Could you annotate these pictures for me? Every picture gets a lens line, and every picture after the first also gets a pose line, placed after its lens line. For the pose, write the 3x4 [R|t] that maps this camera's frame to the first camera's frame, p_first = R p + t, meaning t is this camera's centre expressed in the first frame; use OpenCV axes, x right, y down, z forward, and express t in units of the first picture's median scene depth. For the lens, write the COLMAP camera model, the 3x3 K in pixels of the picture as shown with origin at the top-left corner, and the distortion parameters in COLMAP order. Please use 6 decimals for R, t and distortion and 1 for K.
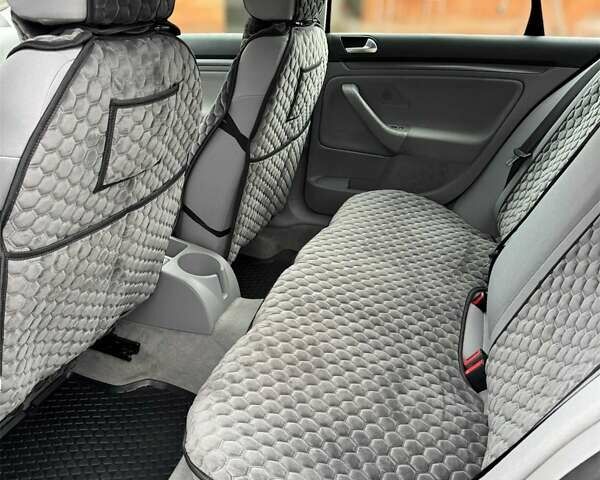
lens RADIAL K [[584.3, 0, 300.0], [0, 584.3, 240.0], [0, 0, 1]] dist [0.178934, -0.332127]
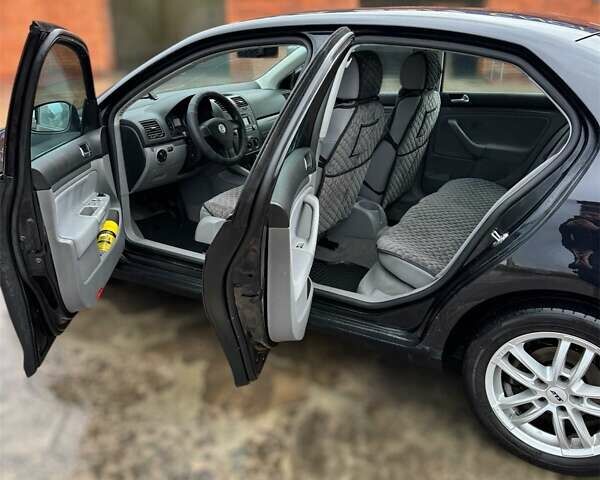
lens RADIAL K [[584.3, 0, 300.0], [0, 584.3, 240.0], [0, 0, 1]] dist [0.178934, -0.332127]
pose [[0.981914, 0.045521, -0.183776, -0.028934], [-0.056023, 0.997055, -0.052363, 0.282600], [0.180851, 0.061711, 0.981573, -1.053094]]
